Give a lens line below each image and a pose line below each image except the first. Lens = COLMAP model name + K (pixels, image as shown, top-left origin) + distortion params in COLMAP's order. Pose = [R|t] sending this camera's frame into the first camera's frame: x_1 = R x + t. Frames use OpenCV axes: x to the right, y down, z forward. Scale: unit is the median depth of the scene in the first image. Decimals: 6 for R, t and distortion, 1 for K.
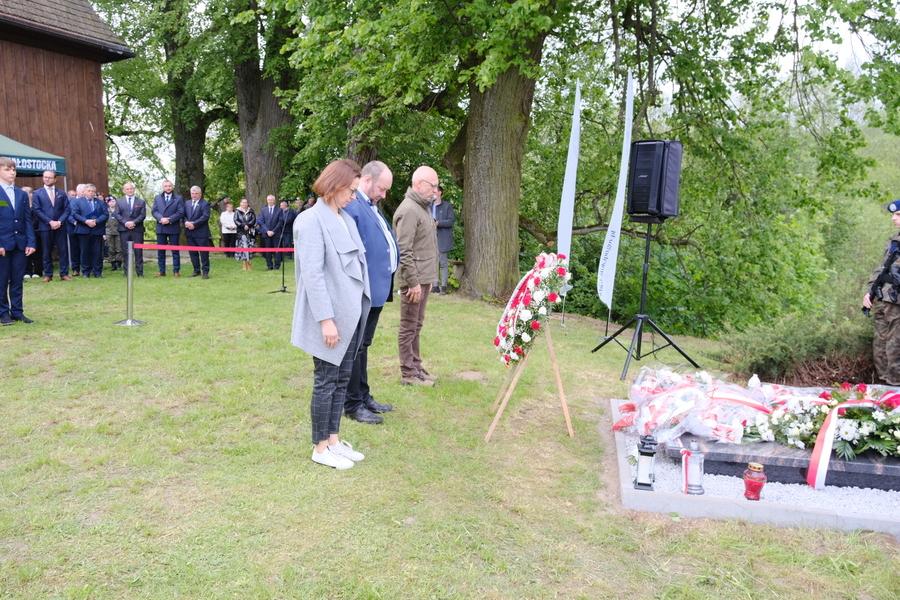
lens RADIAL K [[649.2, 0, 448.7], [0, 649.2, 297.9], [0, 0, 1]] dist [0.003778, 0.029651]
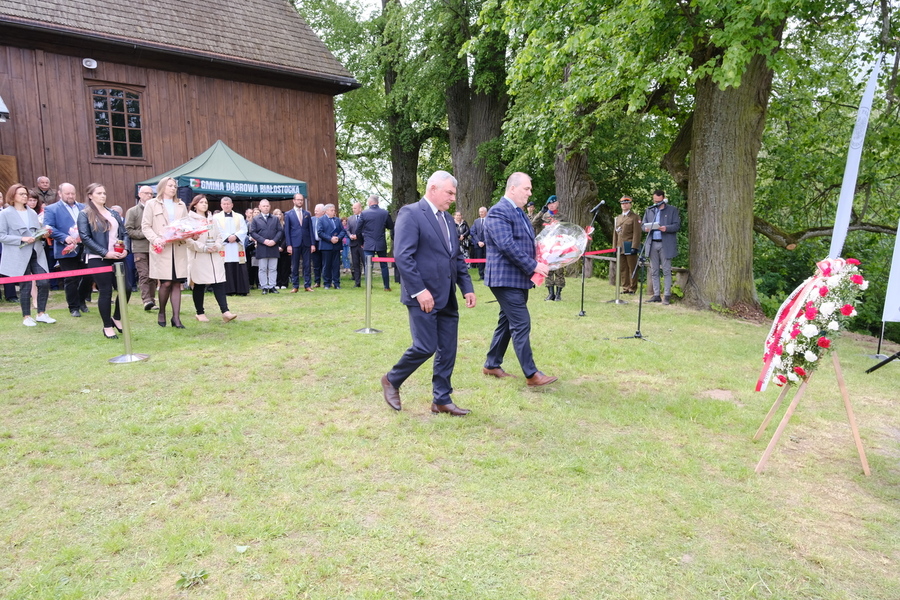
lens RADIAL K [[649.2, 0, 446.7], [0, 649.2, 294.1], [0, 0, 1]] dist [0.003778, 0.029651]
pose [[0.955186, -0.004460, -0.295972, -0.066418], [-0.001070, 0.999828, -0.018519, -0.004028], [0.296004, 0.018006, 0.955017, 0.020324]]
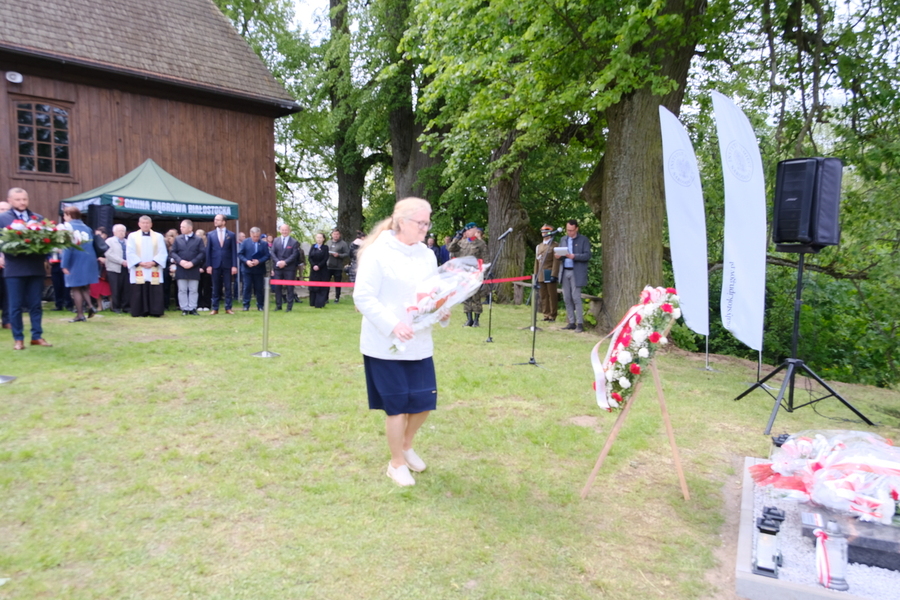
lens RADIAL K [[649.2, 0, 450.4], [0, 649.2, 294.7], [0, 0, 1]] dist [0.003778, 0.029651]
pose [[0.970238, 0.000901, -0.242153, 0.078862], [-0.015339, 0.998213, -0.057747, -0.002955], [0.241668, 0.059742, 0.968518, 0.059915]]
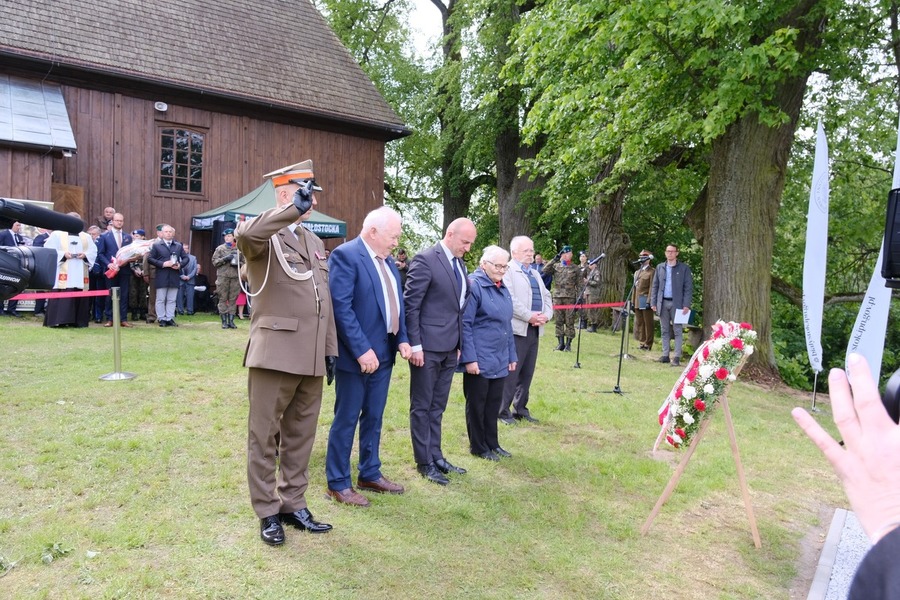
lens RADIAL K [[649.2, 0, 450.2], [0, 649.2, 295.3], [0, 0, 1]] dist [0.003778, 0.029651]
pose [[0.916395, 0.030348, -0.399122, 0.128971], [-0.067963, 0.994441, -0.080430, -0.007791], [0.394463, 0.100831, 0.913363, 0.057752]]
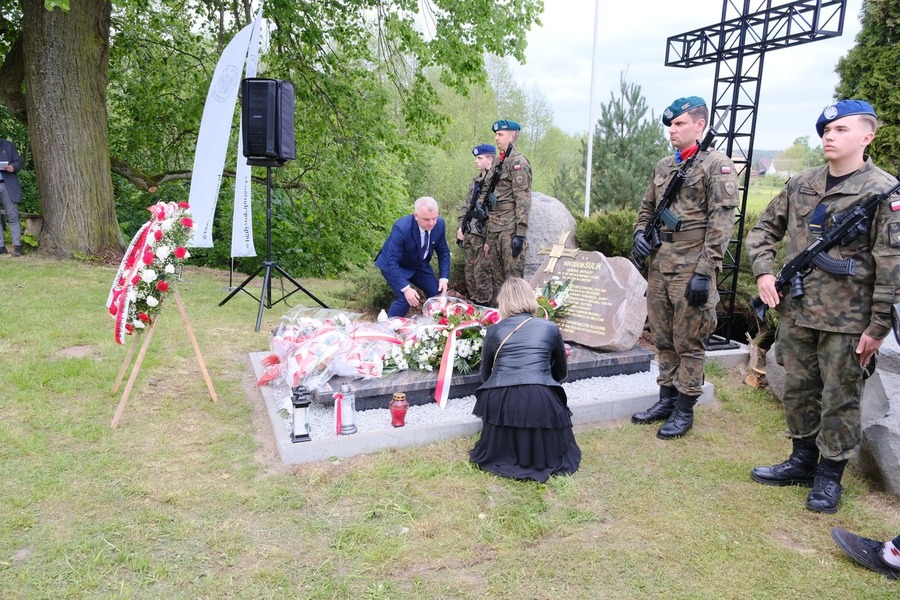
lens RADIAL K [[649.2, 0, 444.8], [0, 649.2, 292.1], [0, 0, 1]] dist [0.003778, 0.029651]
pose [[0.833827, -0.109501, 0.541057, -0.017959], [0.067564, 0.993004, 0.096844, -0.006658], [-0.547876, -0.044195, 0.835392, 0.048963]]
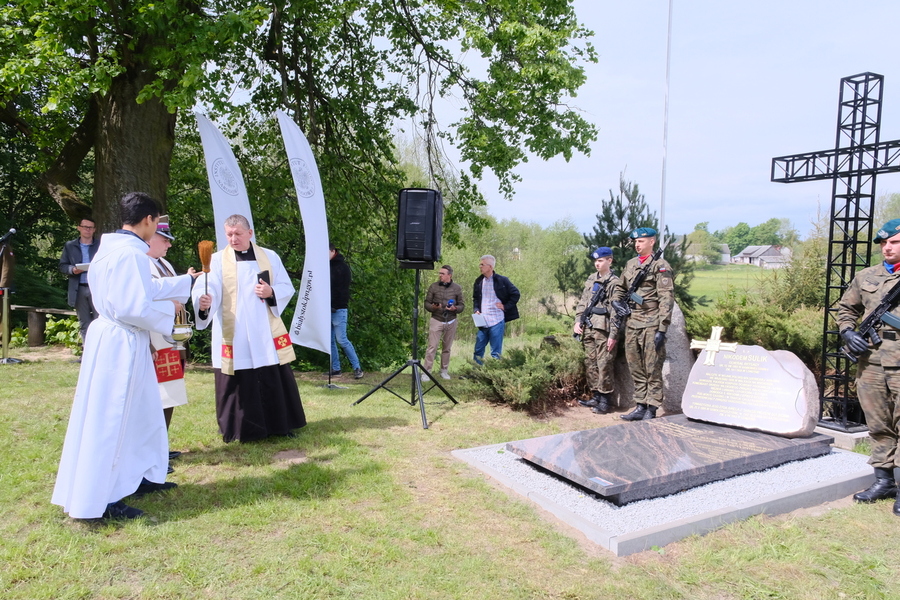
lens RADIAL K [[649.2, 0, 453.7], [0, 649.2, 299.7], [0, 0, 1]] dist [0.003778, 0.029651]
pose [[0.735543, -0.061334, 0.674696, -0.391245], [0.085169, 0.996364, -0.002275, -0.073246], [-0.672104, 0.059136, 0.738092, 0.269672]]
